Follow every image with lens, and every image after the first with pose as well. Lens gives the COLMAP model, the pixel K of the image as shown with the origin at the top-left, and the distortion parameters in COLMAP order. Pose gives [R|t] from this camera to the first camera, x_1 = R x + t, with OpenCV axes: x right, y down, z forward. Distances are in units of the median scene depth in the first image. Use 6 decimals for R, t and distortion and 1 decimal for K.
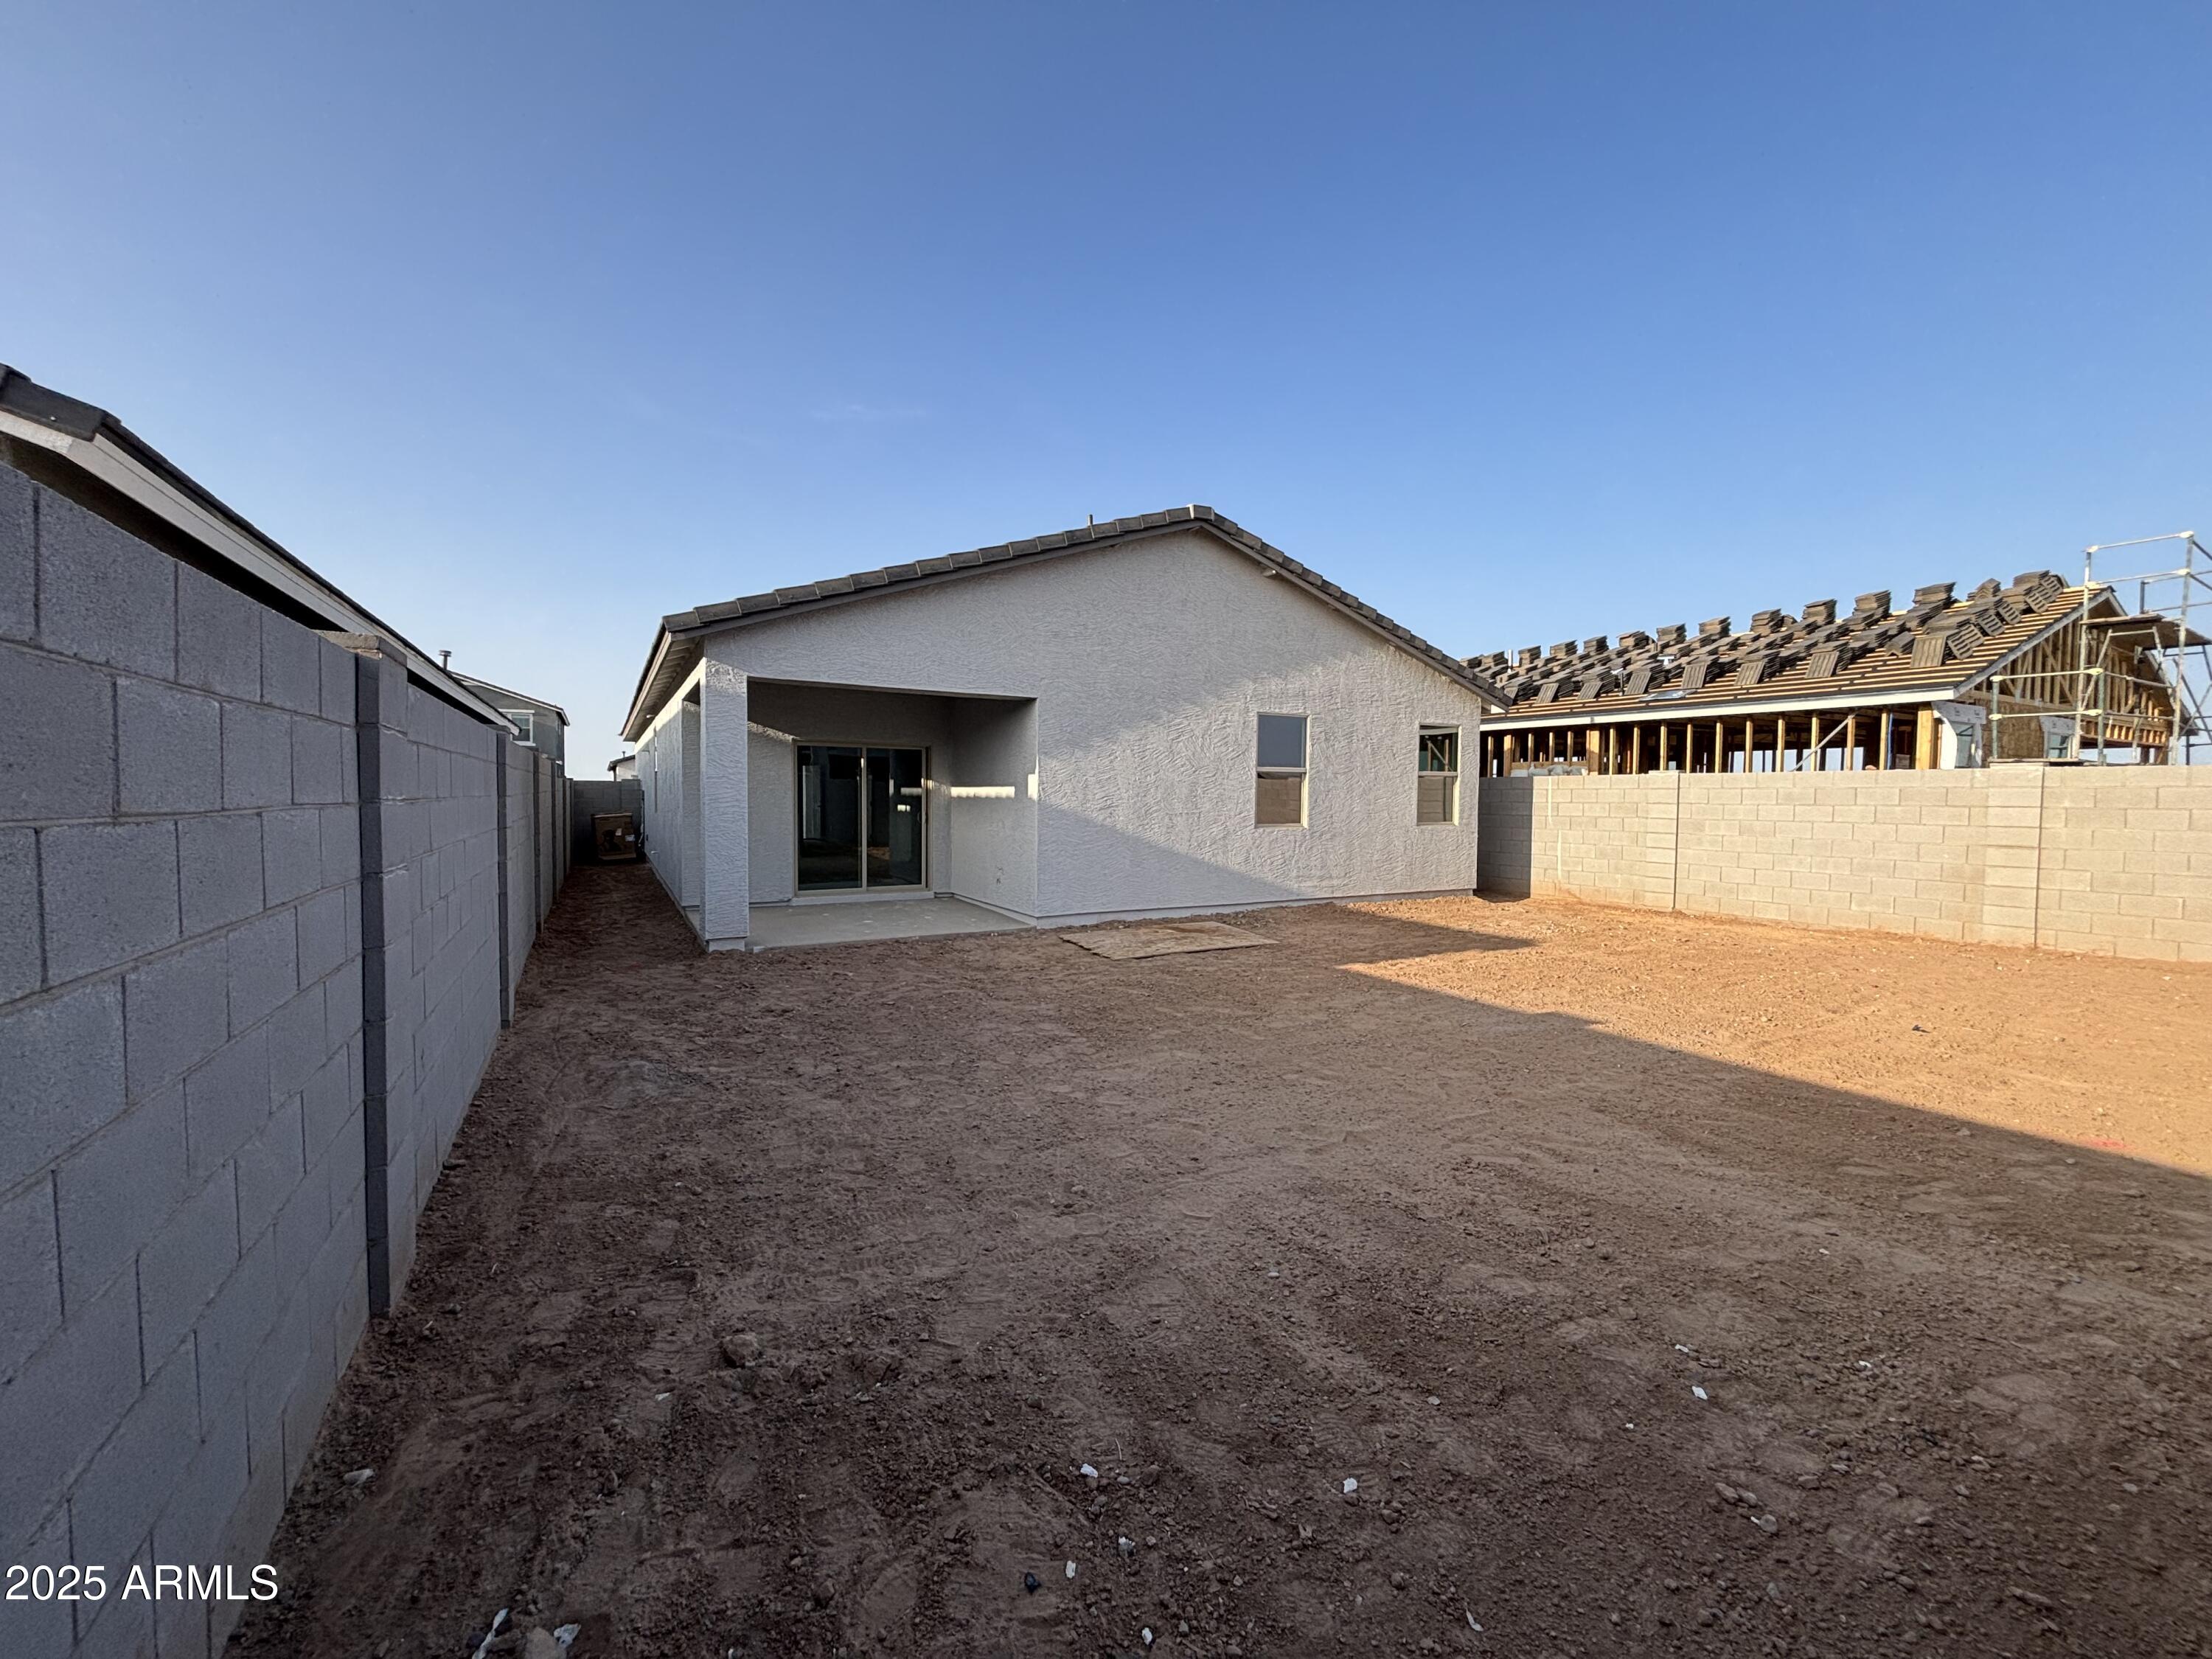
lens RADIAL K [[862.1, 0, 1106.0], [0, 862.1, 829.5], [0, 0, 1]] dist [0.015927, -0.000077]
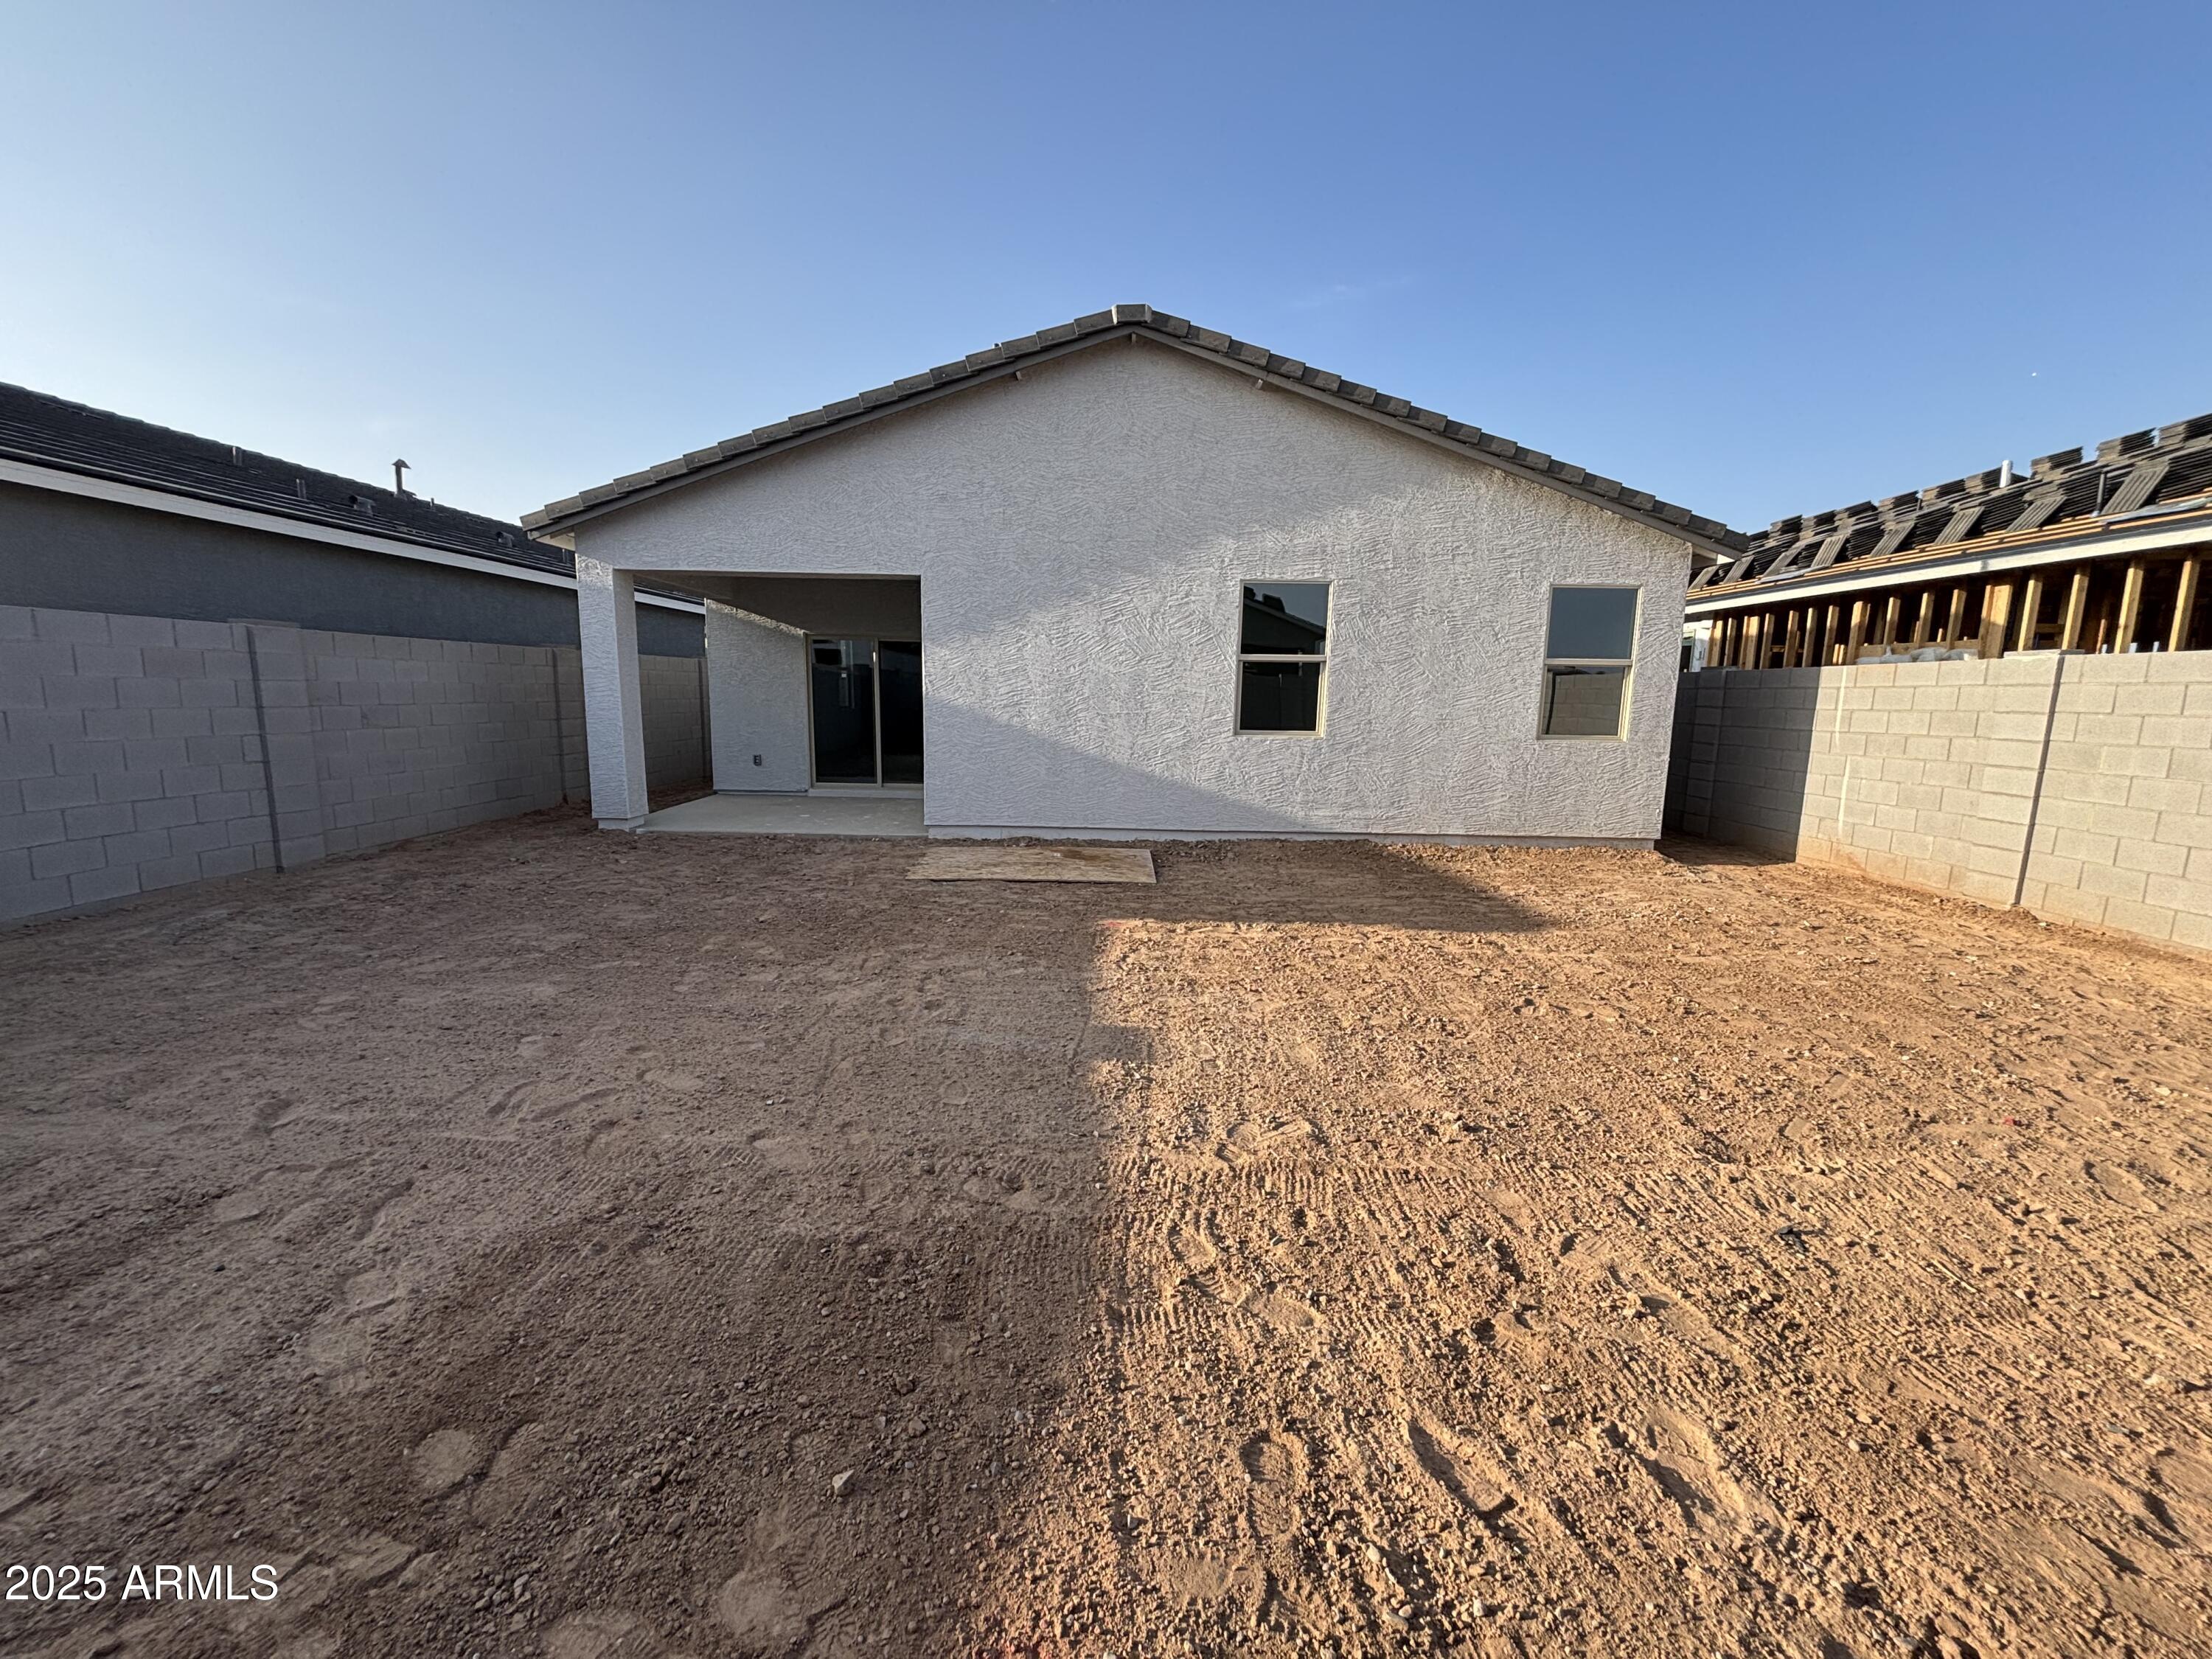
lens RADIAL K [[877.2, 0, 1091.0], [0, 877.2, 829.1], [0, 0, 1]] dist [-0.000736, -0.000254]
pose [[0.865999, 0.082731, -0.493154, 0.443682], [-0.029061, 0.992879, 0.115531, -0.004587], [0.499200, -0.085718, 0.862236, 0.249071]]
